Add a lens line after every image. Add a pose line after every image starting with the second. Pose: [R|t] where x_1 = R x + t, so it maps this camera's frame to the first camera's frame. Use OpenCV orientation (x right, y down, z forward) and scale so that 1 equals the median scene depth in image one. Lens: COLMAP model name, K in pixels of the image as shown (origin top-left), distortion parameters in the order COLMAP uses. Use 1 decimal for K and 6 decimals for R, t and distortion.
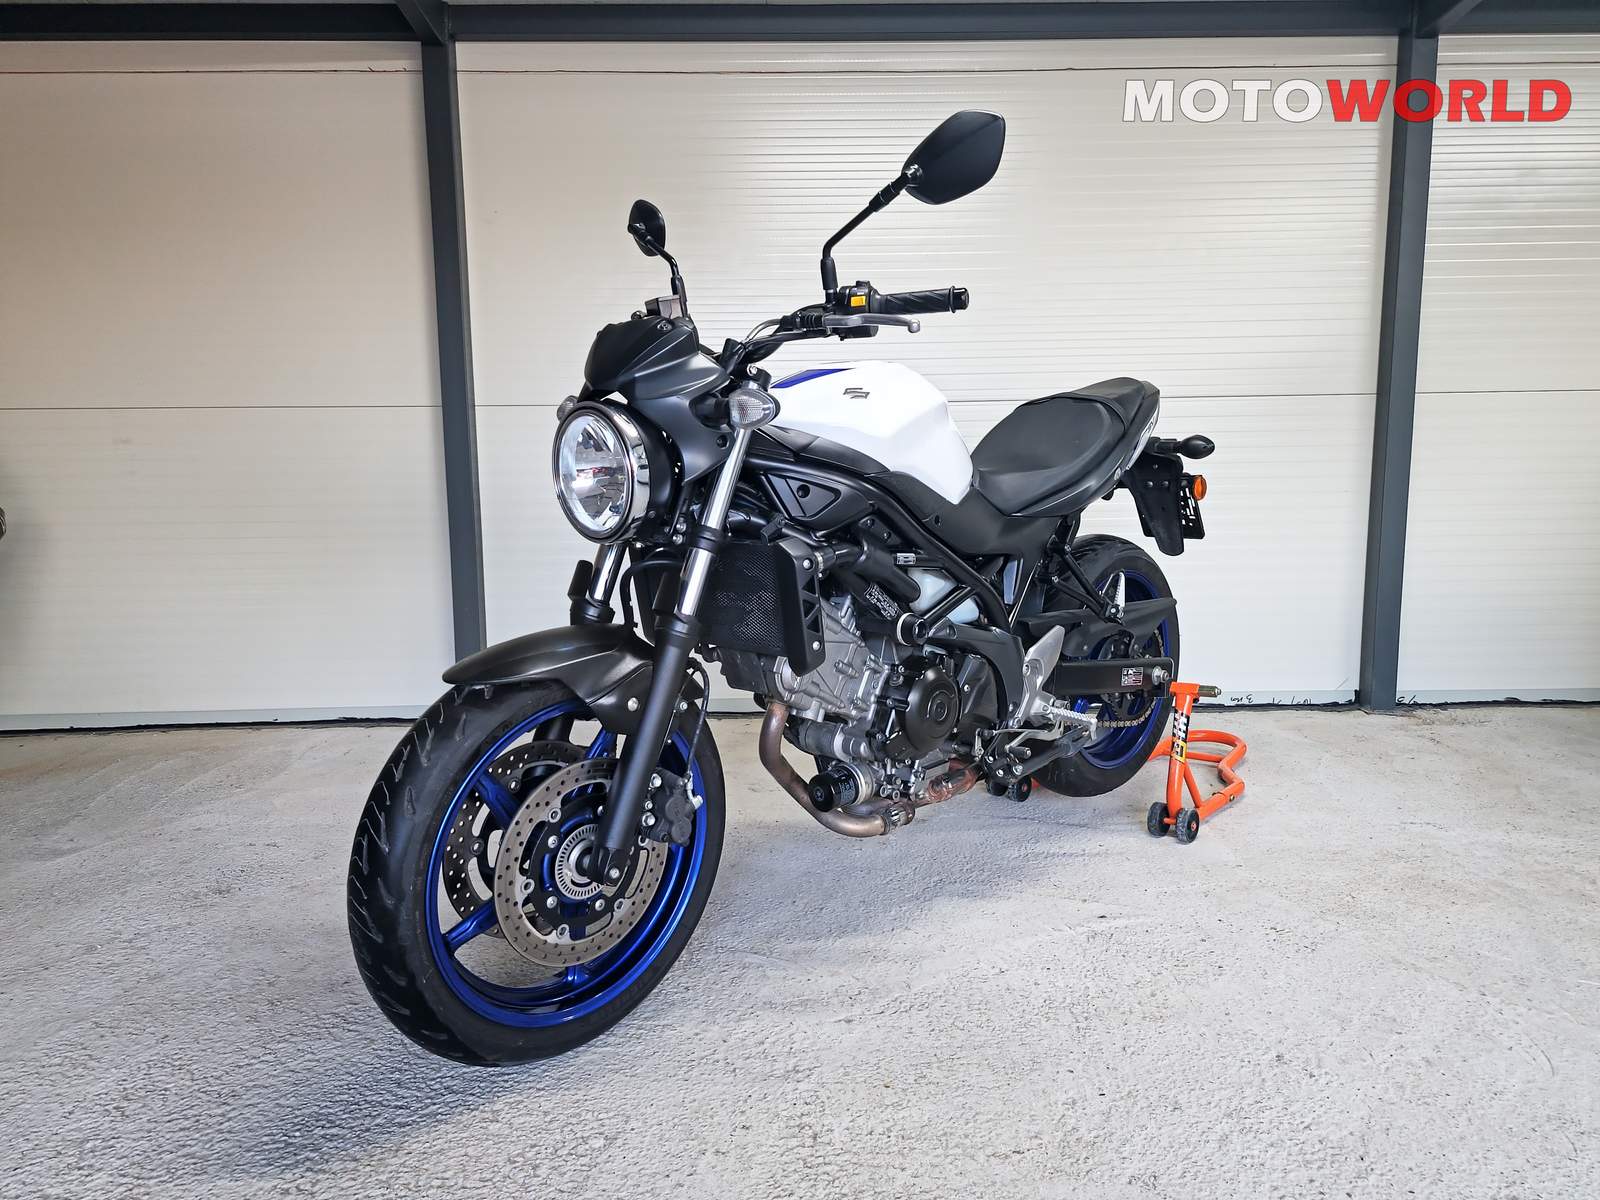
lens RADIAL K [[1078.3, 0, 800.0], [0, 1078.3, 600.0], [0, 0, 1]] dist [0.055428, -0.037401]
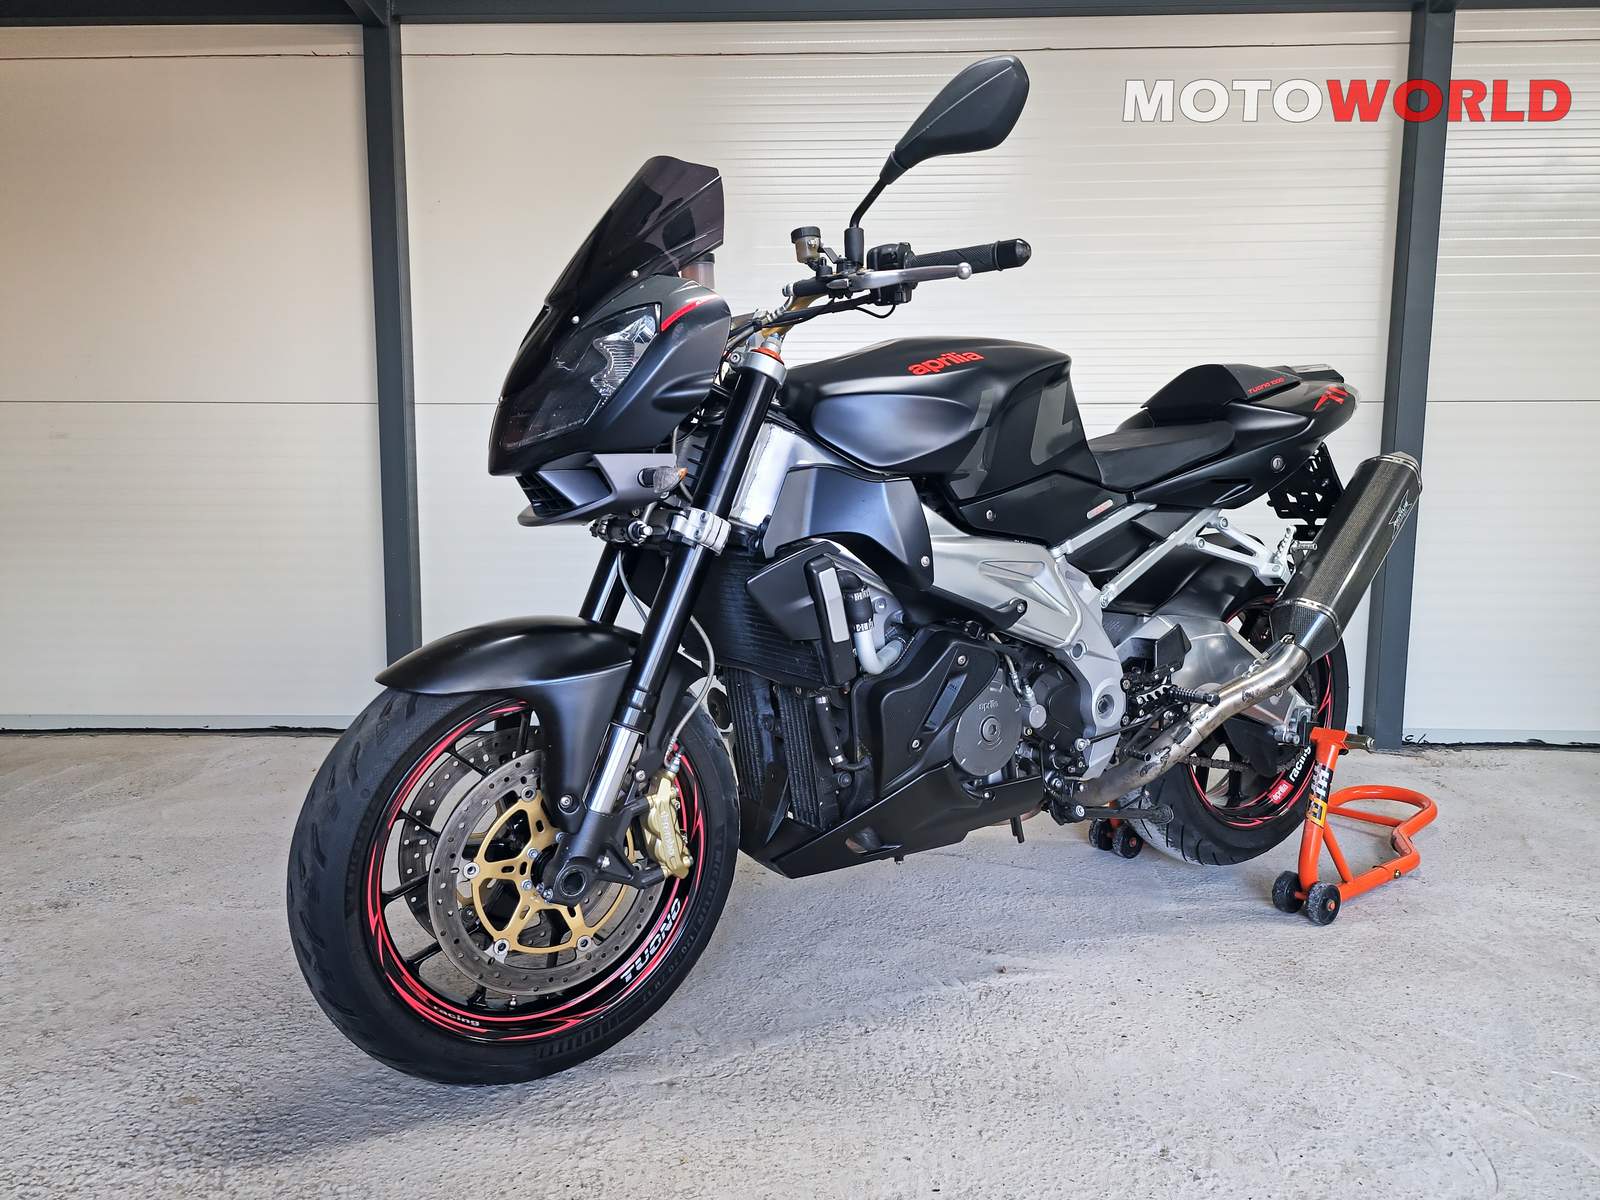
lens RADIAL K [[1081.6, 0, 783.6], [0, 1081.6, 609.2], [0, 0, 1]] dist [0.051061, -0.034726]
pose [[0.998252, 0.021397, -0.055085, 0.123826], [-0.022286, 0.999631, -0.015562, 0.015296], [0.054732, 0.016762, 0.998360, 0.094236]]
